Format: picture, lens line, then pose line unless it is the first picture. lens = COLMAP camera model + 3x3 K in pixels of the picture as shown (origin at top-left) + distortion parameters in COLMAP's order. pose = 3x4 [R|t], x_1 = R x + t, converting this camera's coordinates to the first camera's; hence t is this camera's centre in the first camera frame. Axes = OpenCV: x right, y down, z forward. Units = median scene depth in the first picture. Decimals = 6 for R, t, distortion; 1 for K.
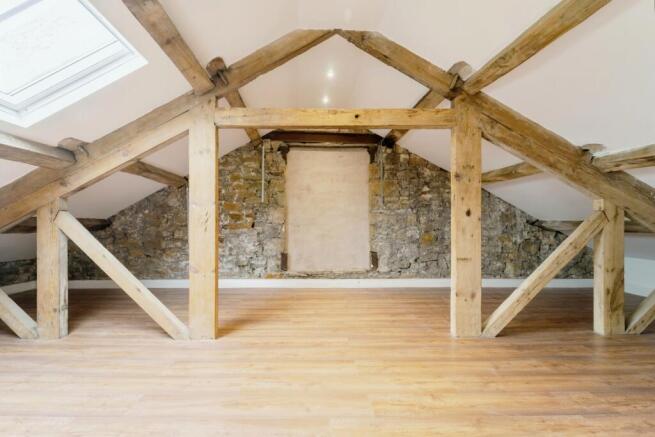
lens RADIAL K [[275.8, 0, 328.5], [0, 275.8, 216.1], [0, 0, 1]] dist [0.000690, -0.000741]
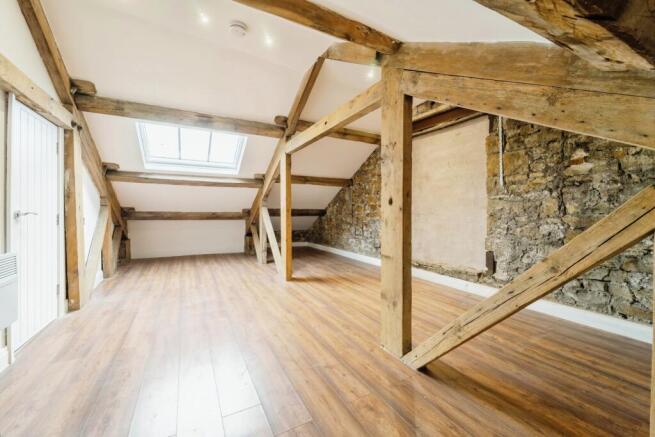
lens RADIAL K [[275.8, 0, 328.5], [0, 275.8, 216.1], [0, 0, 1]] dist [0.000690, -0.000741]
pose [[0.433591, 0.016865, -0.900952, 0.654275], [0.022807, 0.999299, 0.029682, 0.001474], [0.900821, -0.033418, 0.432902, 0.273580]]
